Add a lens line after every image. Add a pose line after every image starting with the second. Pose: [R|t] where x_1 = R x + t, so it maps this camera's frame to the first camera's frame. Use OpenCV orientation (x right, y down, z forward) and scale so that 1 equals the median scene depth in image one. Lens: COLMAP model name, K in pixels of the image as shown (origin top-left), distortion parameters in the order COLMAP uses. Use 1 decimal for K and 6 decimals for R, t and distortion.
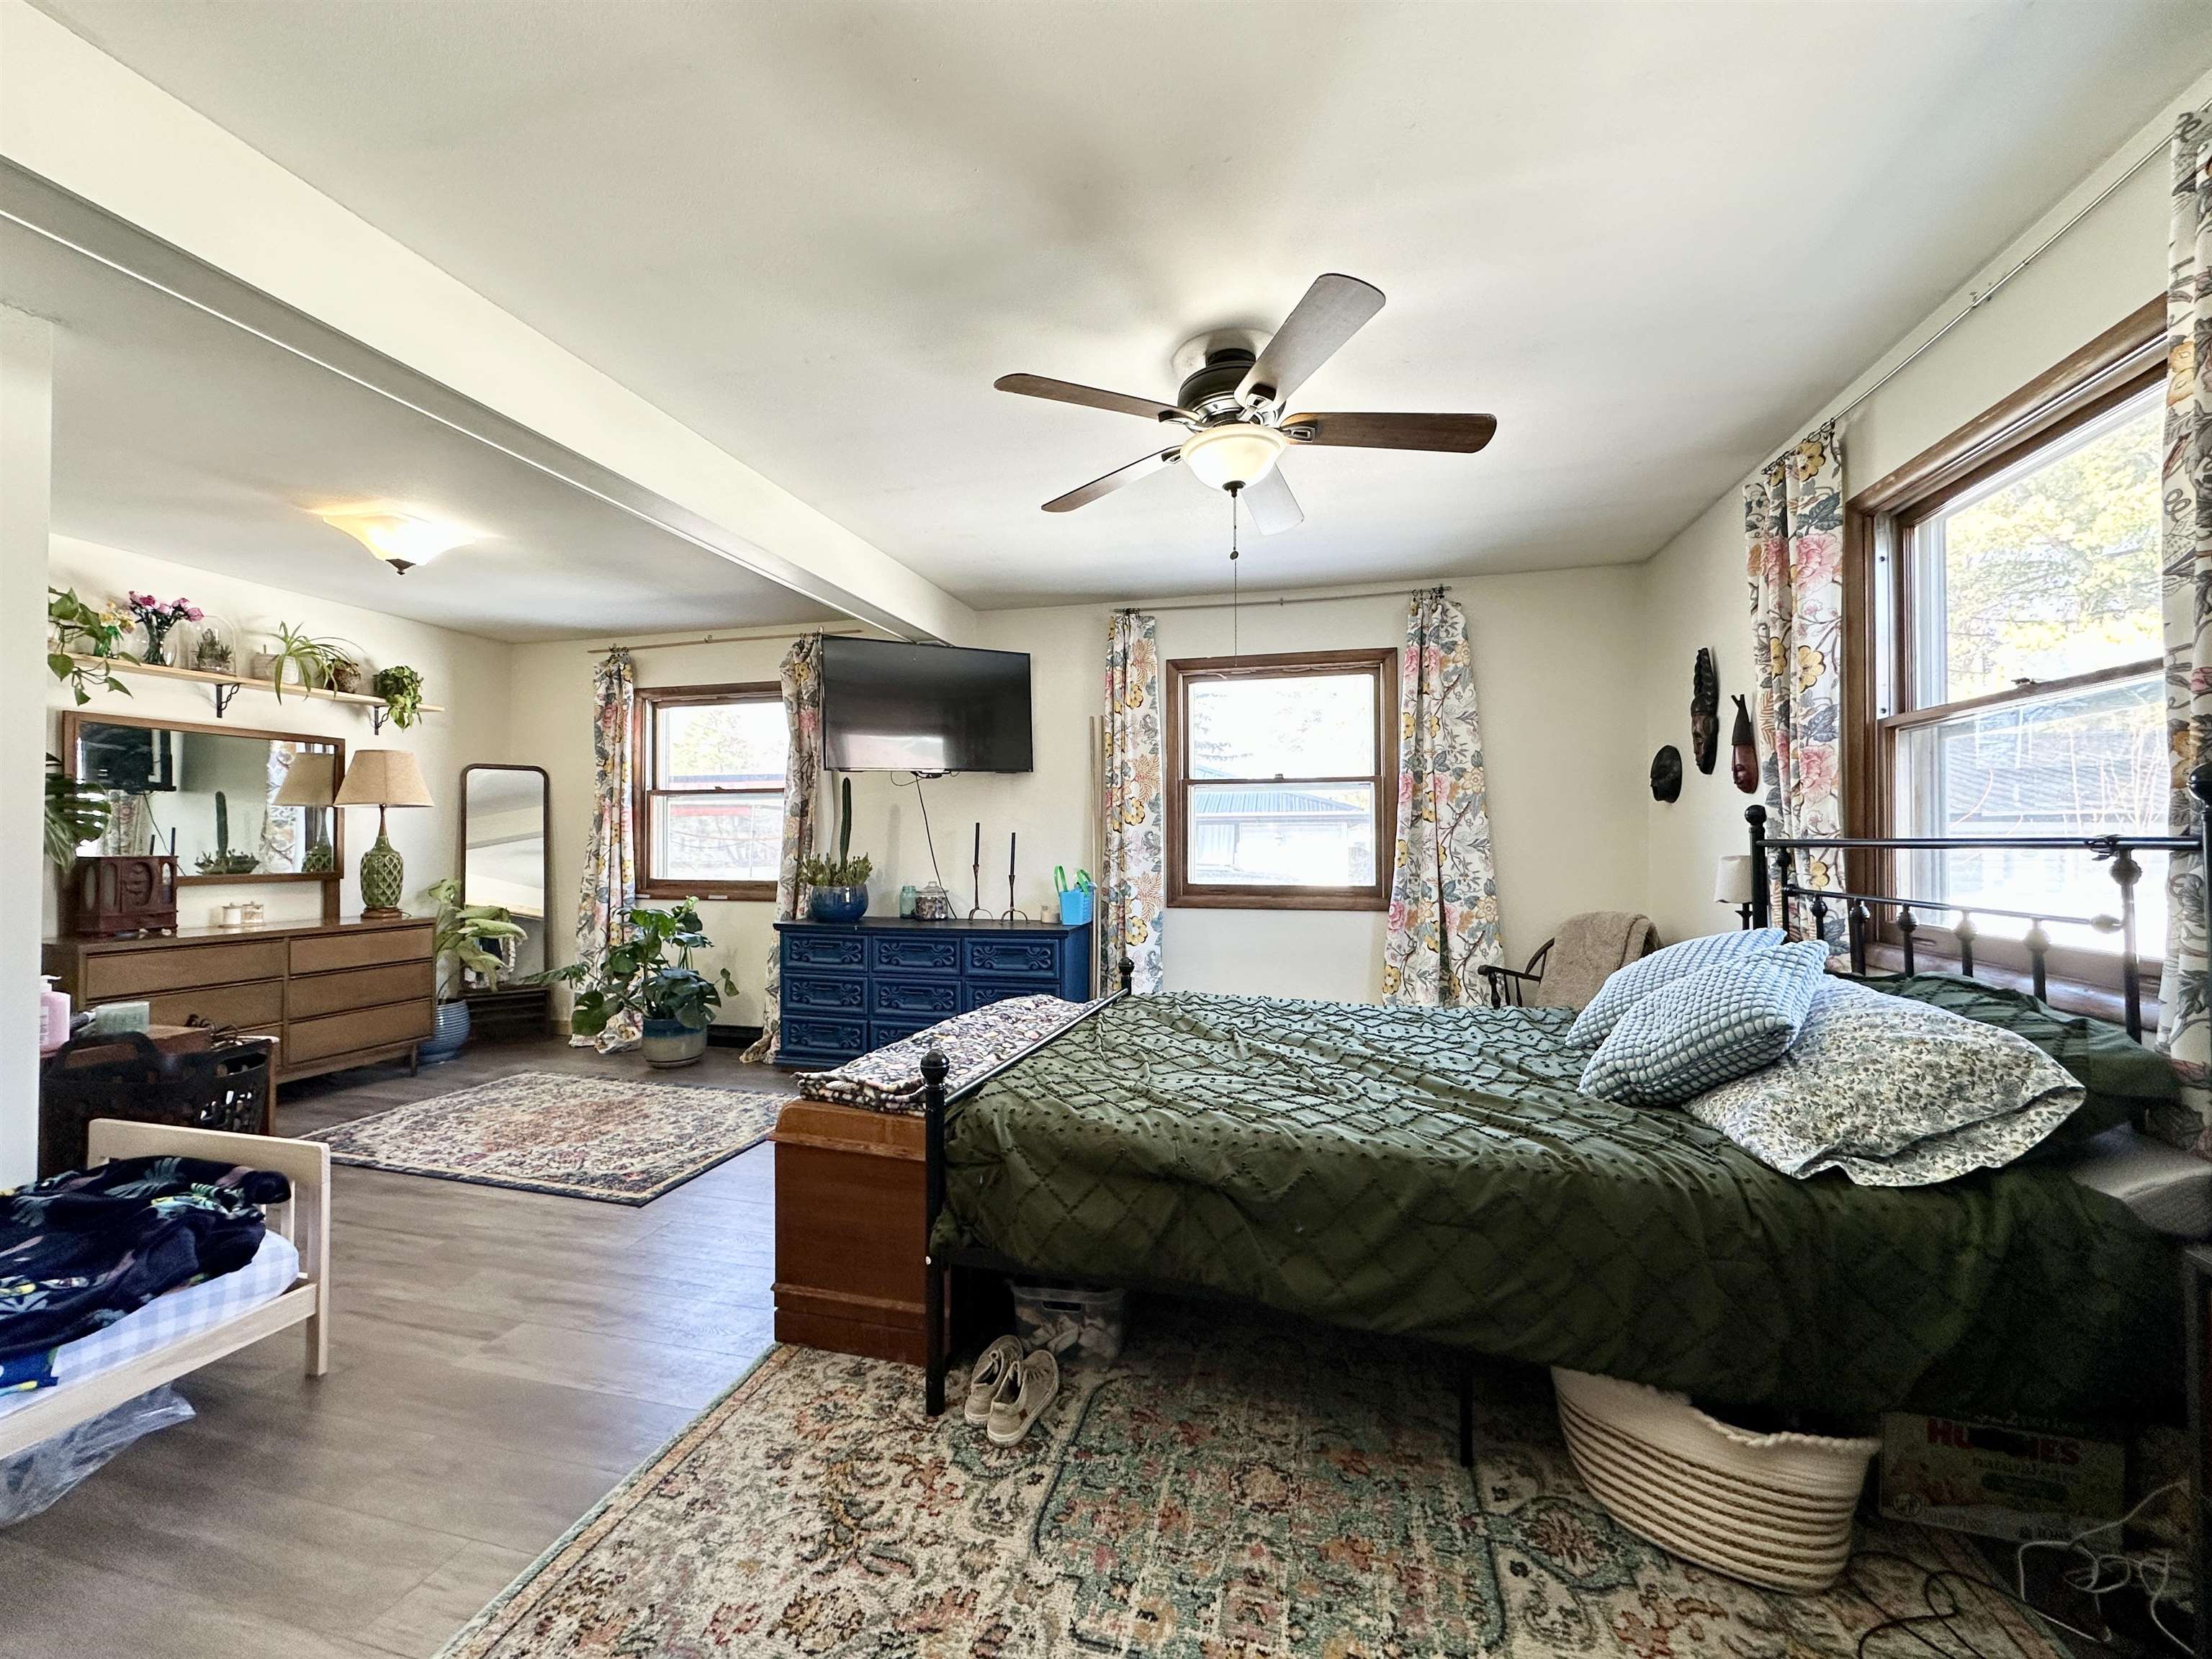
lens RADIAL K [[882.1, 0, 1111.9], [0, 882.1, 829.6], [0, 0, 1]] dist [-0.001019, -0.000032]
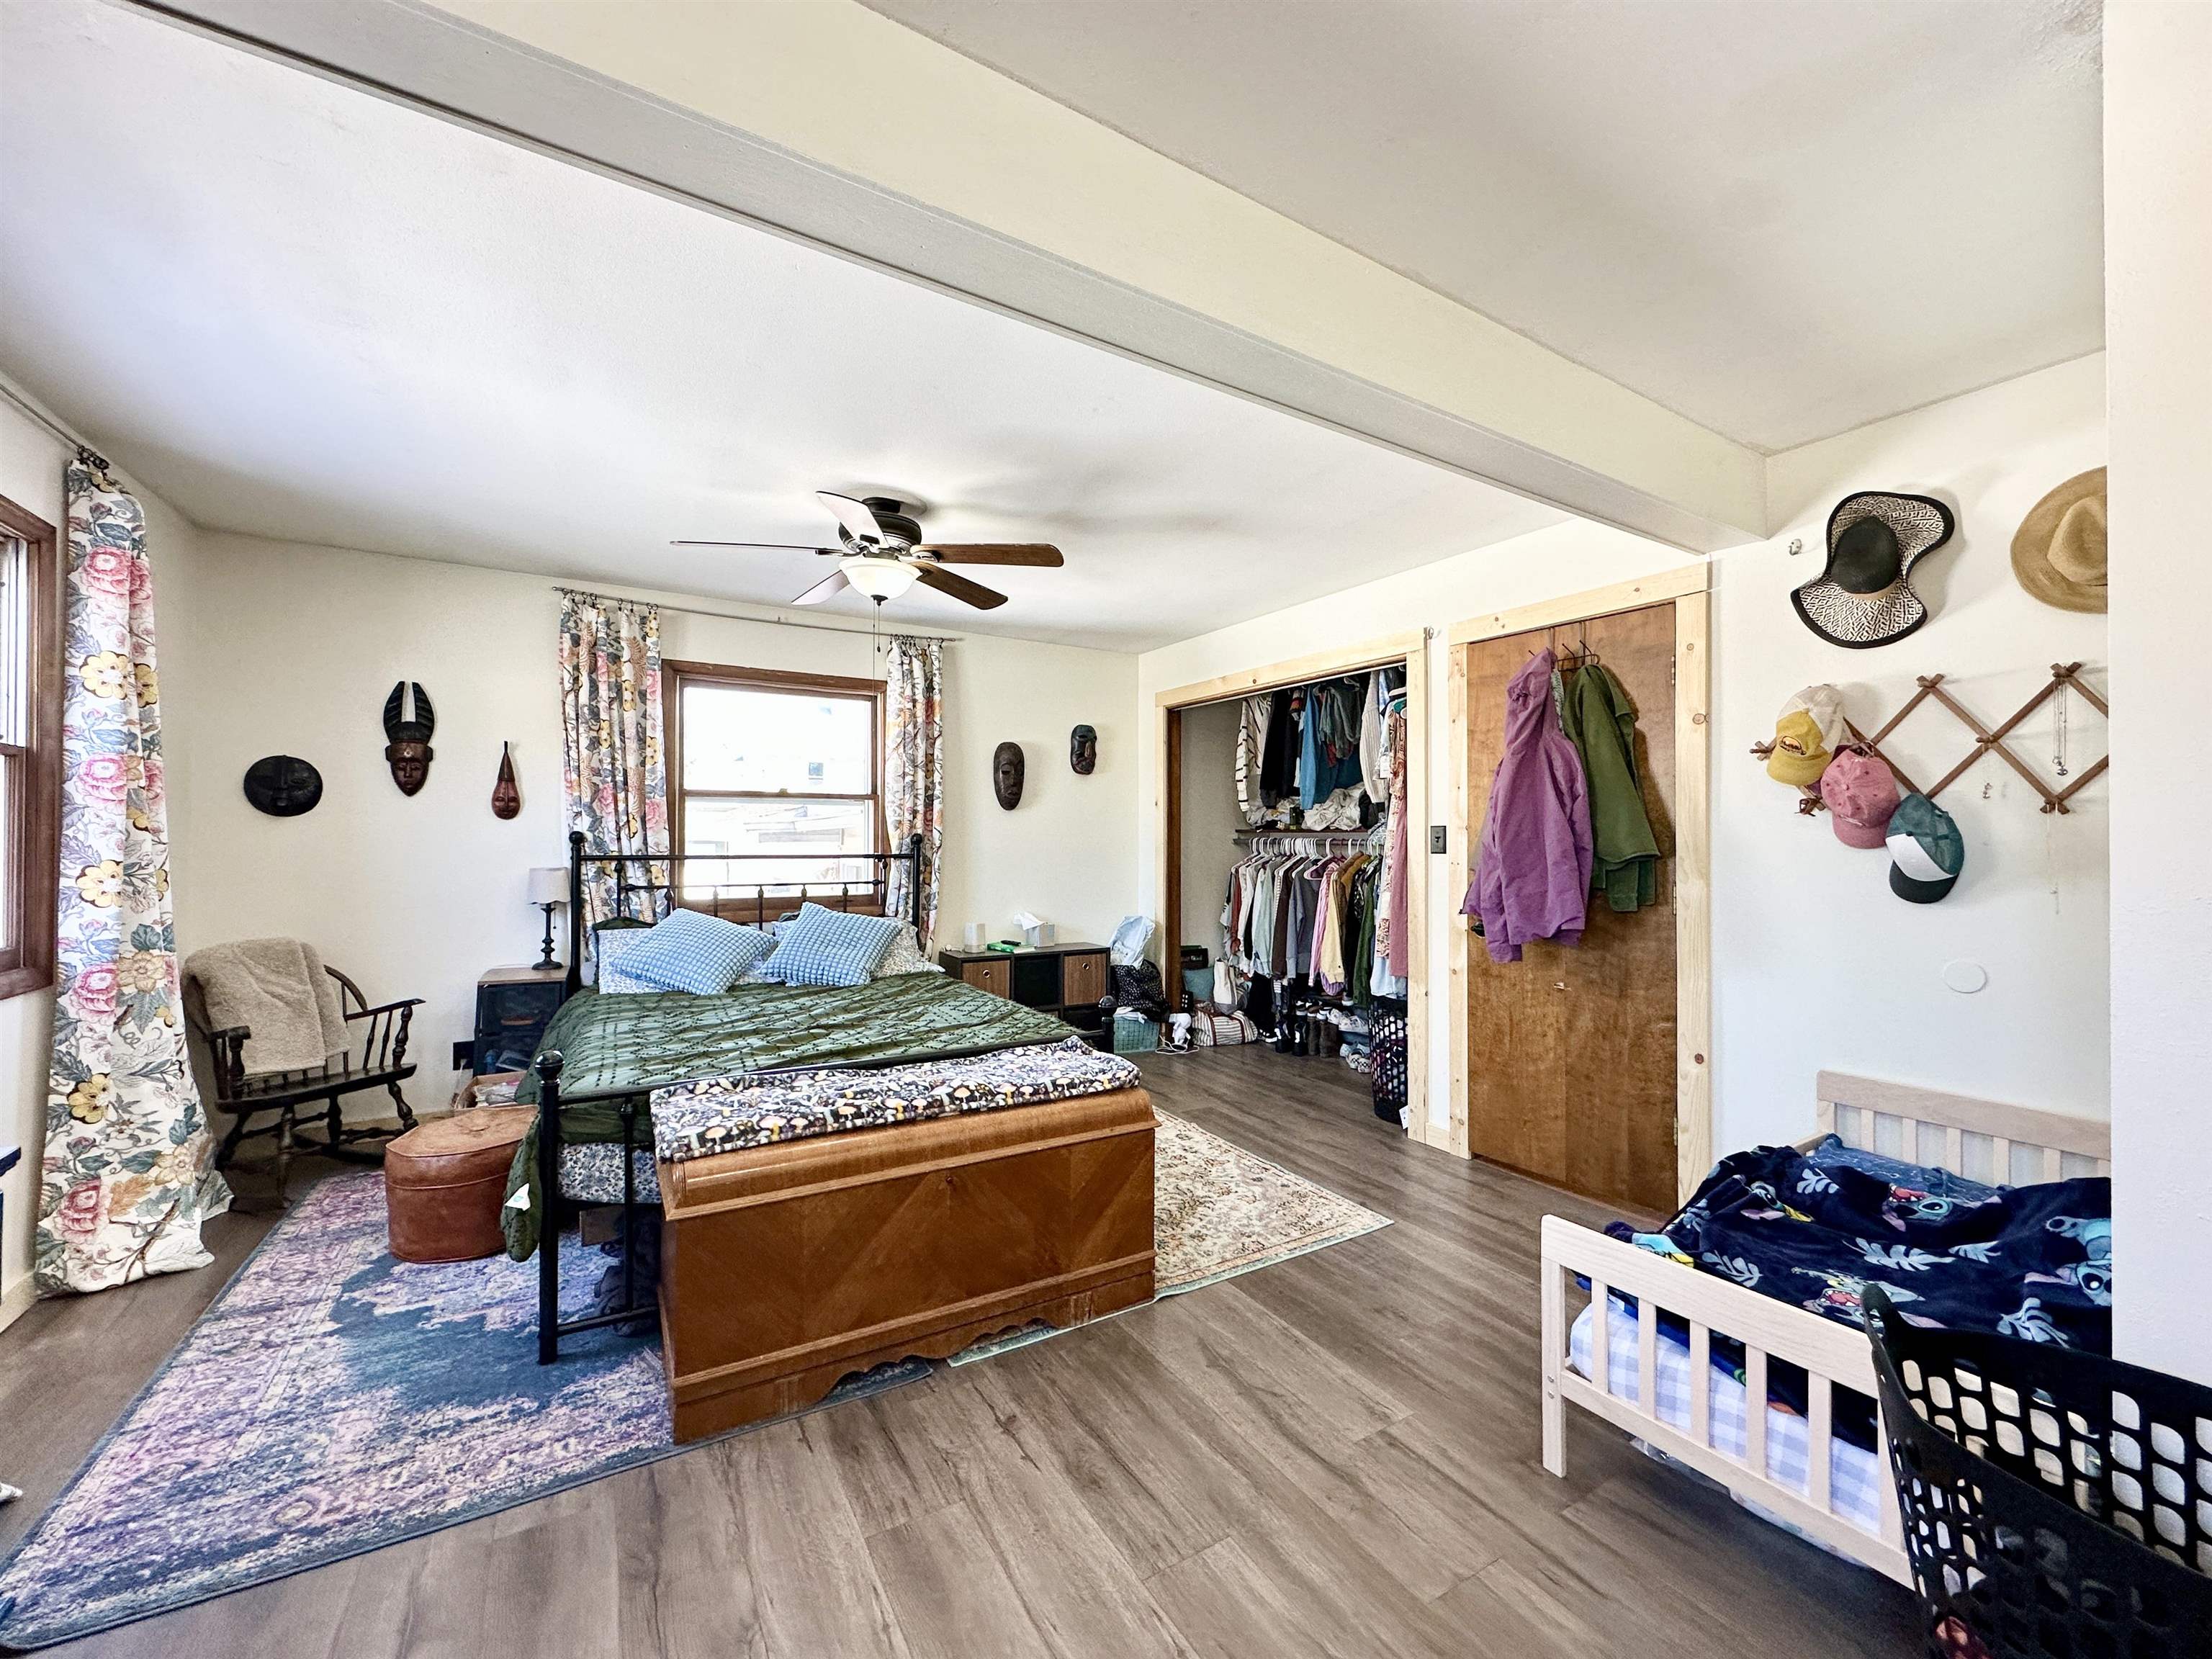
lens RADIAL K [[882.1, 0, 1109.8], [0, 882.1, 836.9], [0, 0, 1]] dist [-0.001019, -0.000032]
pose [[-0.710051, 0.006875, 0.704116, -1.170583], [-0.006135, 0.999854, -0.015950, -0.001028], [-0.704123, -0.015645, -0.709905, 1.890067]]
